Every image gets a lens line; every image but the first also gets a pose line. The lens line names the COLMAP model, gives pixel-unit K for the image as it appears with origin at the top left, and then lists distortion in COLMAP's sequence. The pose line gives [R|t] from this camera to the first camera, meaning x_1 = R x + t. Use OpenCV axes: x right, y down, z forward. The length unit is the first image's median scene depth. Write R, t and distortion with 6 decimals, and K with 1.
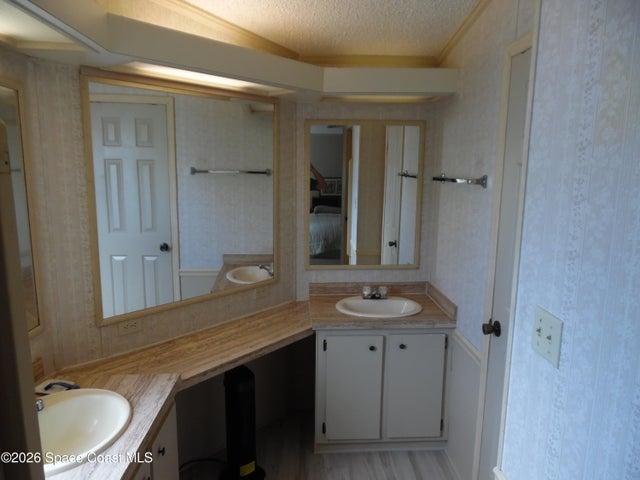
lens RADIAL K [[446.1, 0, 319.5], [0, 446.1, 238.1], [0, 0, 1]] dist [-0.016757, -0.008094]
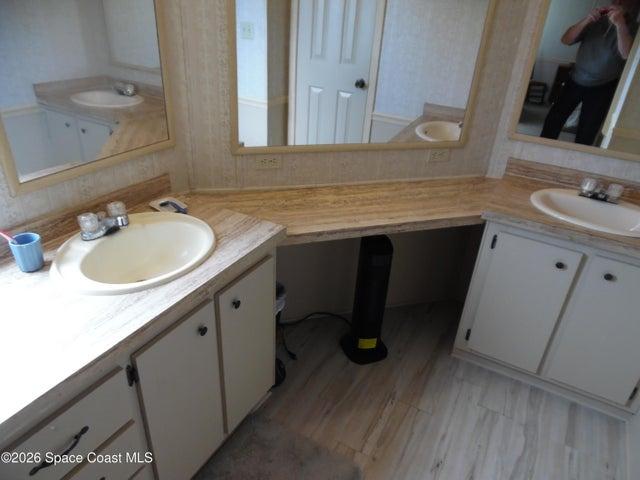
lens RADIAL K [[446.1, 0, 319.5], [0, 446.1, 238.1], [0, 0, 1]] dist [-0.016757, -0.008094]
pose [[0.846706, 0.288920, -0.446782, 0.095867], [-0.132340, 0.927690, 0.349109, 0.010691], [0.515340, -0.236466, 0.823717, 0.228210]]
